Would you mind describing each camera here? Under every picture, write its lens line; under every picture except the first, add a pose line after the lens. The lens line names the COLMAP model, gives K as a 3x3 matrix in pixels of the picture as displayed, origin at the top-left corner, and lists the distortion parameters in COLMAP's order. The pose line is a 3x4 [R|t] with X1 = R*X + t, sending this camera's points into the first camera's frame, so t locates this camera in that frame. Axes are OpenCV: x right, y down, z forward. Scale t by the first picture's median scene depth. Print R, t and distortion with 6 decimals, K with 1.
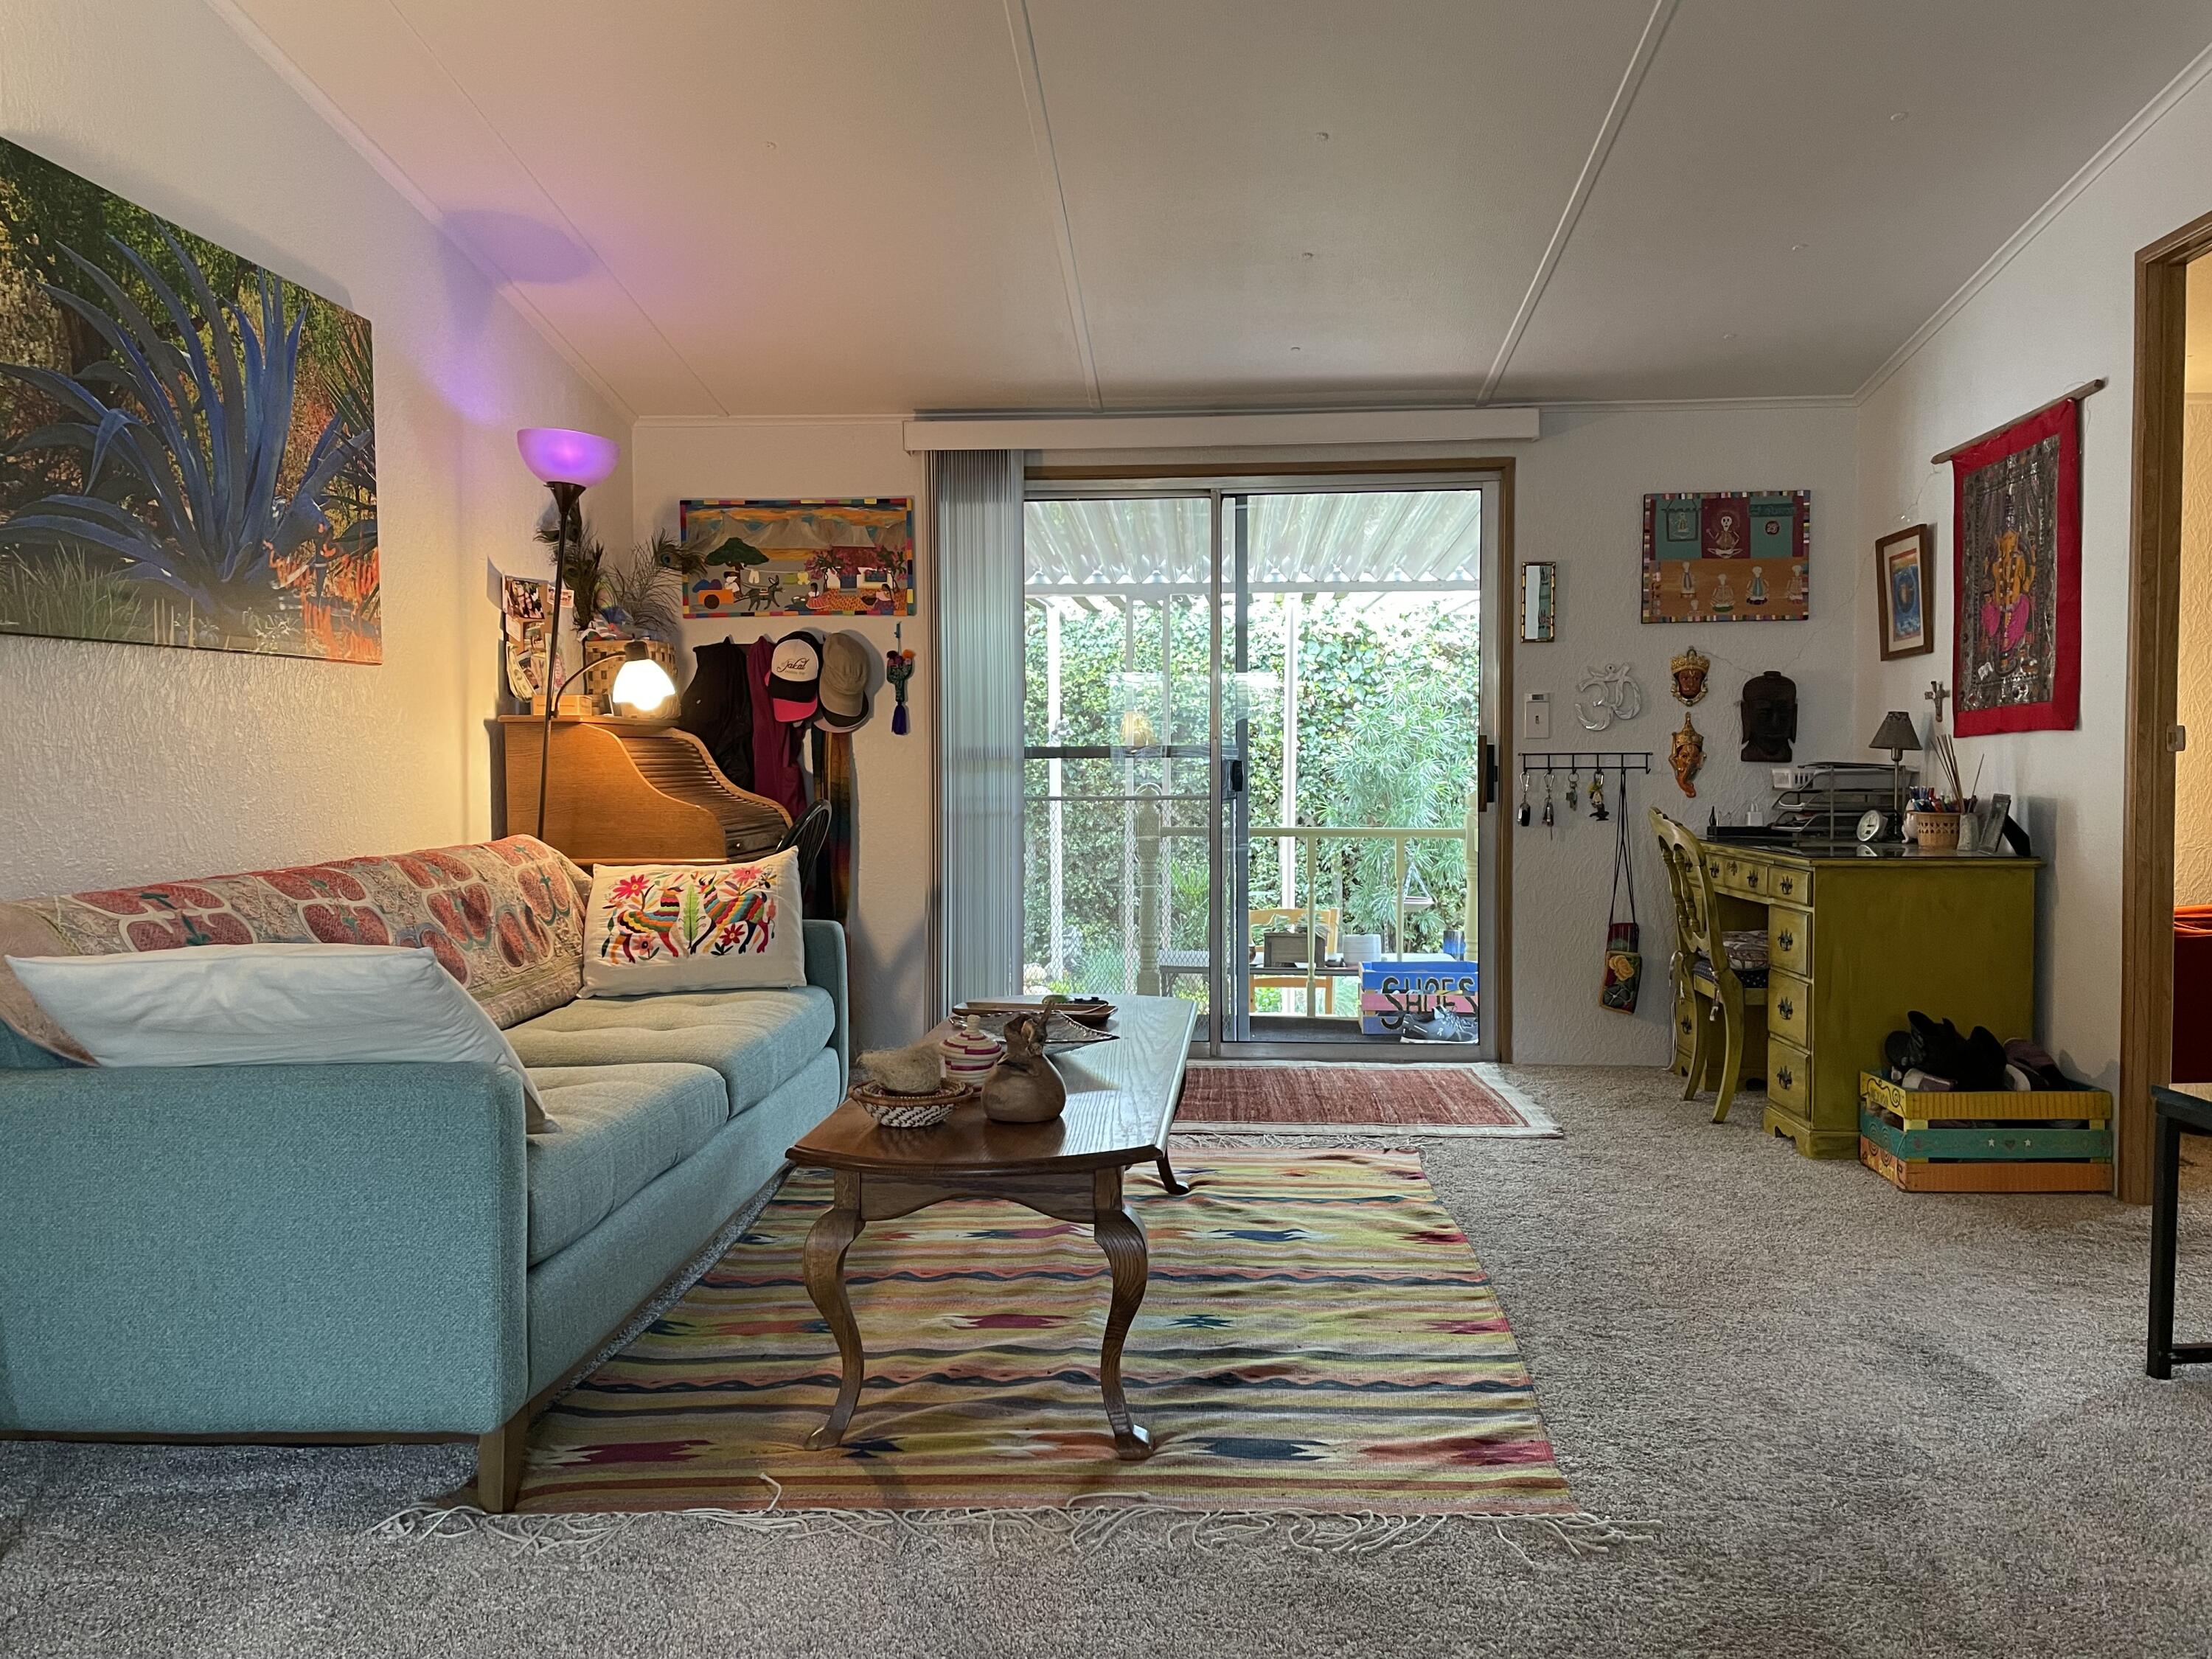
lens RADIAL K [[1668.0, 0, 1106.0], [0, 1668.0, 829.5], [0, 0, 1]] dist [0.056037, -0.080643]
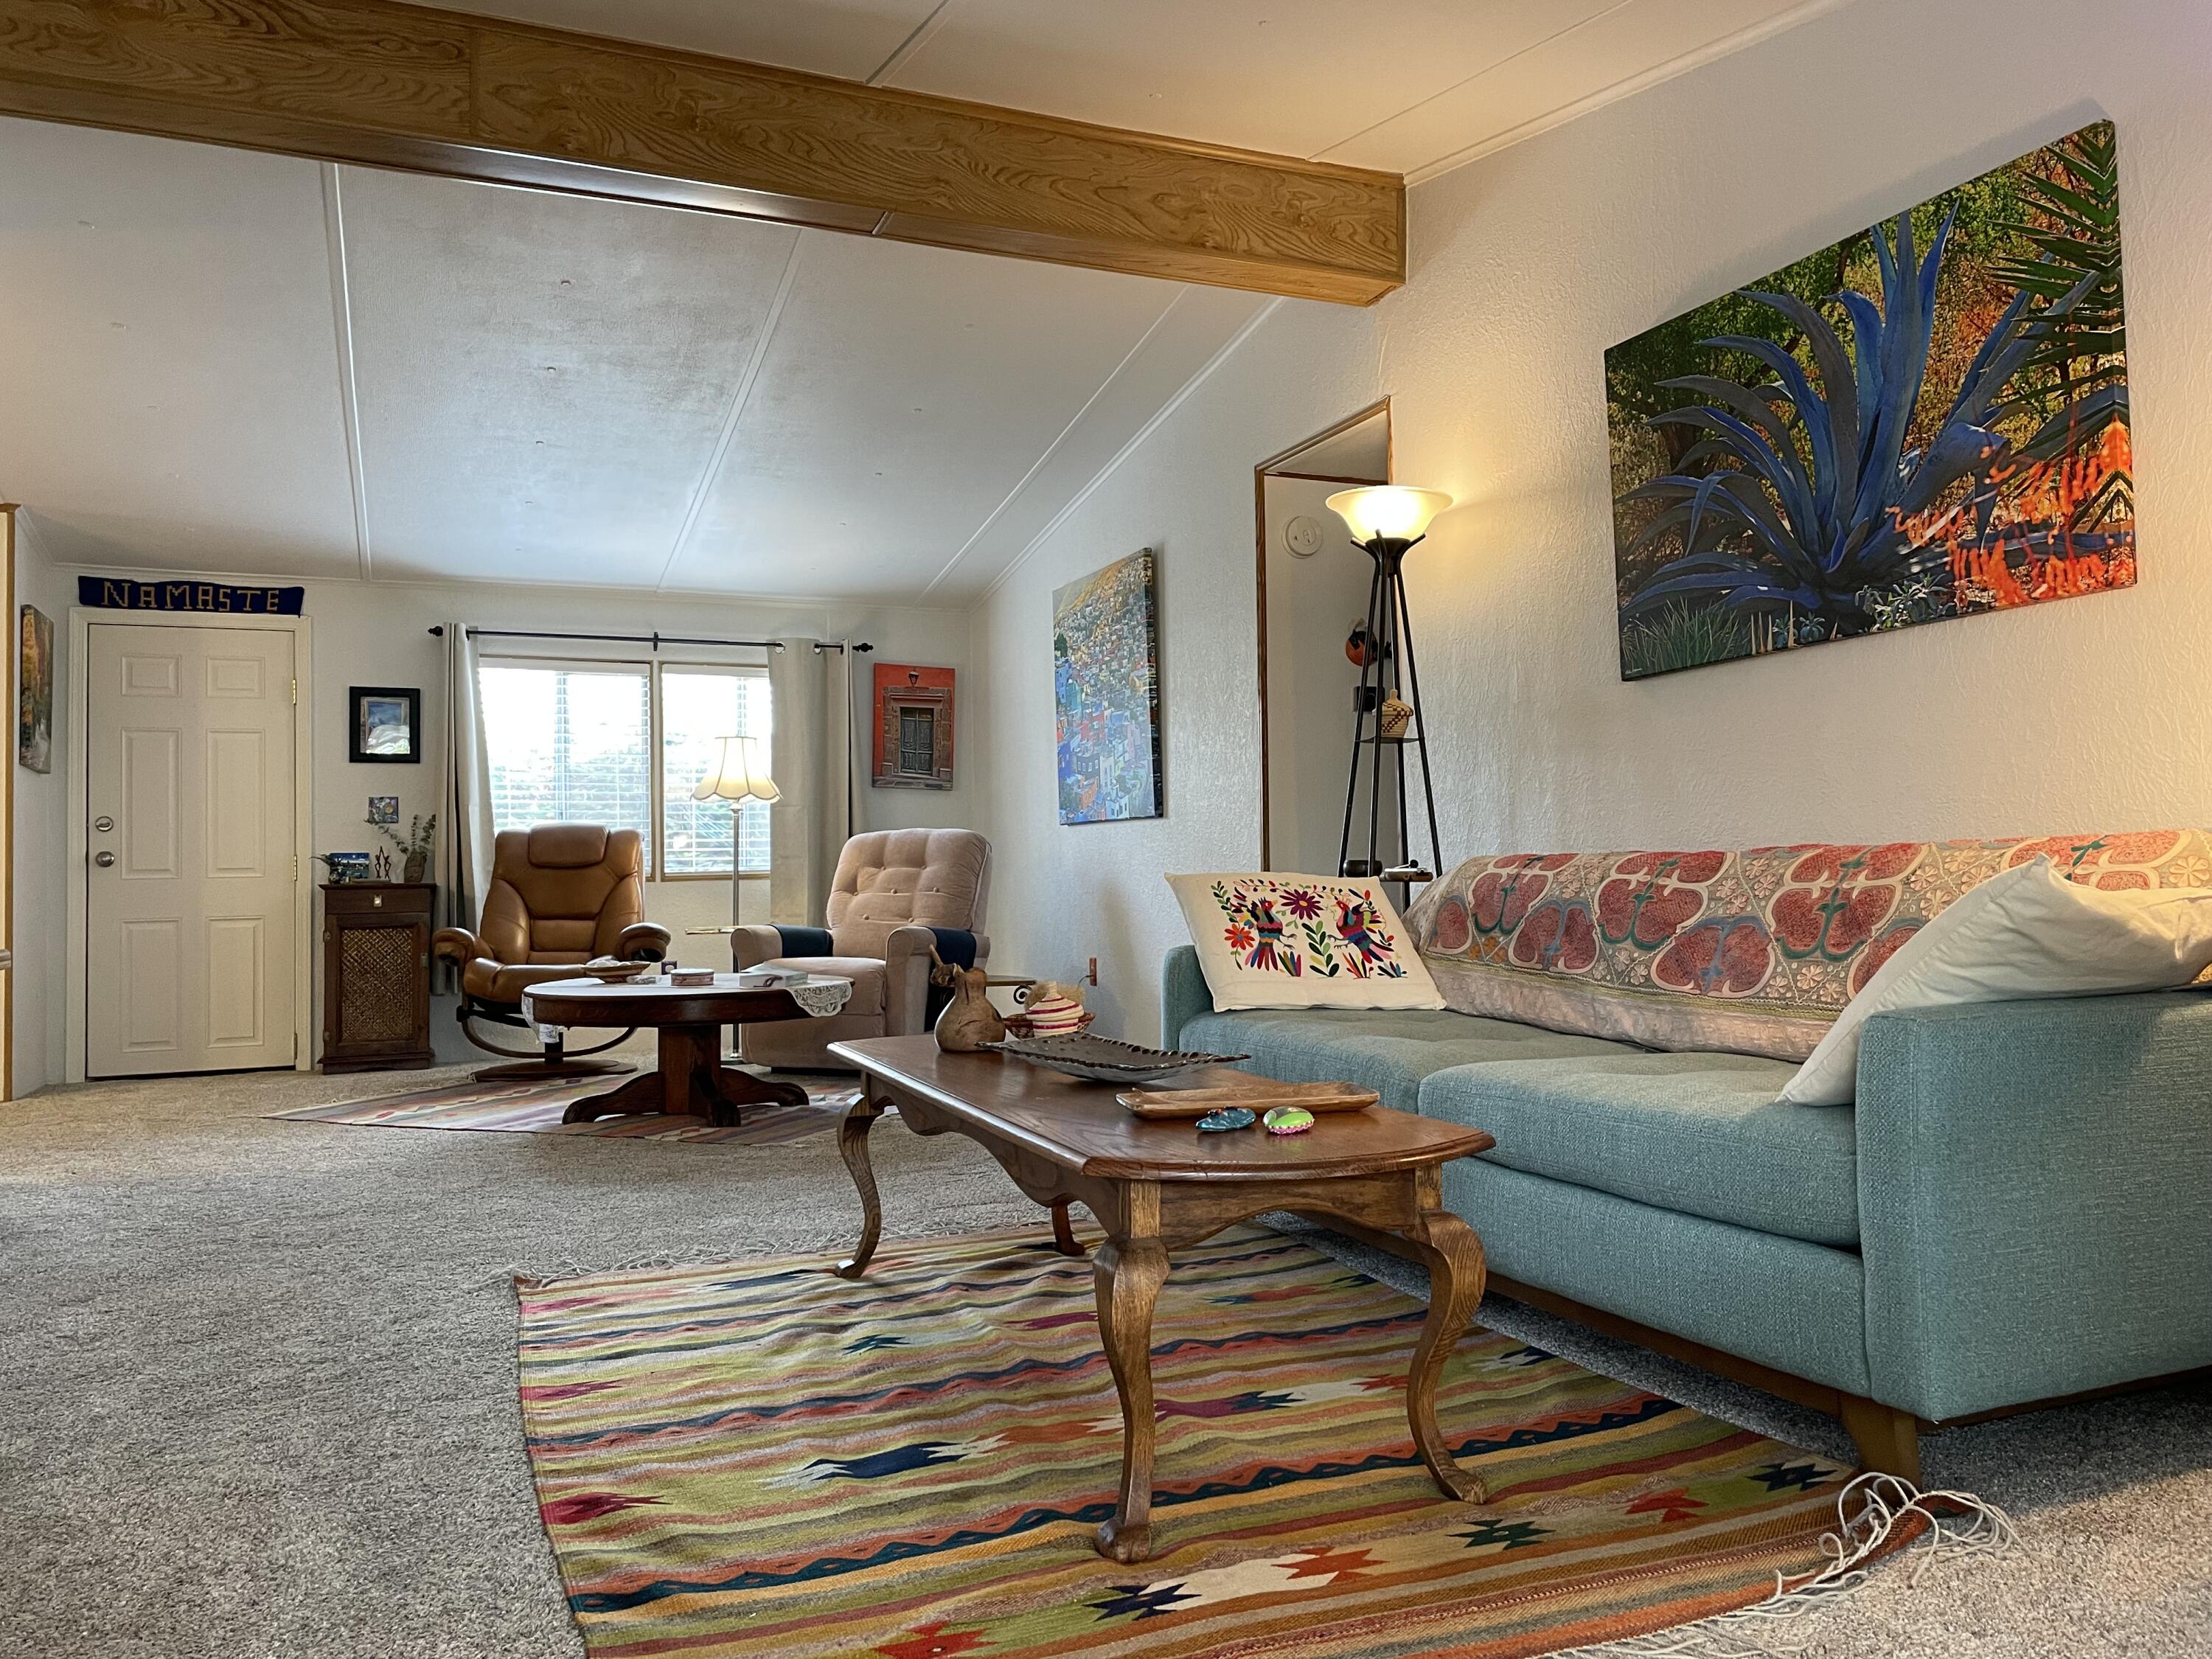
lens RADIAL K [[1668.0, 0, 1106.0], [0, 1668.0, 829.5], [0, 0, 1]] dist [0.056037, -0.080643]
pose [[-0.899292, -0.005142, -0.437318, 0.310935], [-0.009902, 0.999914, 0.008606, 0.004548], [0.437236, 0.012070, -0.899266, 1.700559]]
